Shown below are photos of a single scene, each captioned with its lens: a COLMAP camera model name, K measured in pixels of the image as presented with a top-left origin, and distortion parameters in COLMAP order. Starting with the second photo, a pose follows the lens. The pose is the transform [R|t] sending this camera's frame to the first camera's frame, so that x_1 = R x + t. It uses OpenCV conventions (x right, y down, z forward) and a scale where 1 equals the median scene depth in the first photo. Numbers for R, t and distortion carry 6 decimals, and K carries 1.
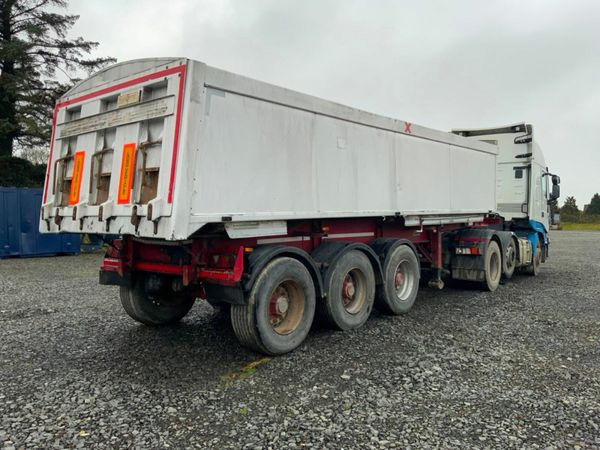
lens RADIAL K [[501.2, 0, 300.0], [0, 501.2, 225.0], [0, 0, 1]] dist [0.073450, -0.135402]
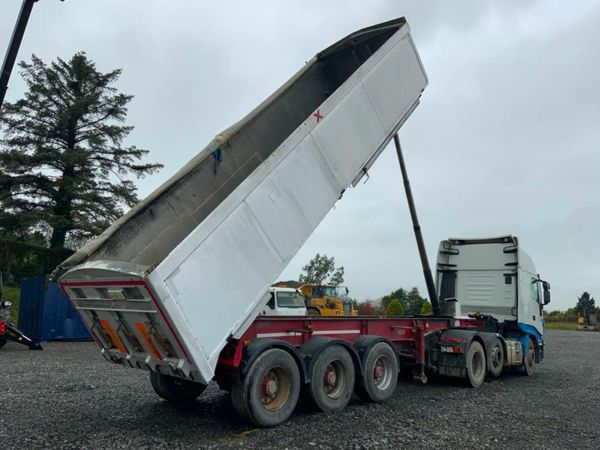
lens RADIAL K [[501.2, 0, 300.0], [0, 501.2, 225.0], [0, 0, 1]] dist [0.073450, -0.135402]
pose [[0.997565, 0.020733, -0.066591, 0.050816], [-0.032180, 0.983911, -0.175735, -0.011157], [0.061876, 0.177450, 0.982183, -0.153723]]
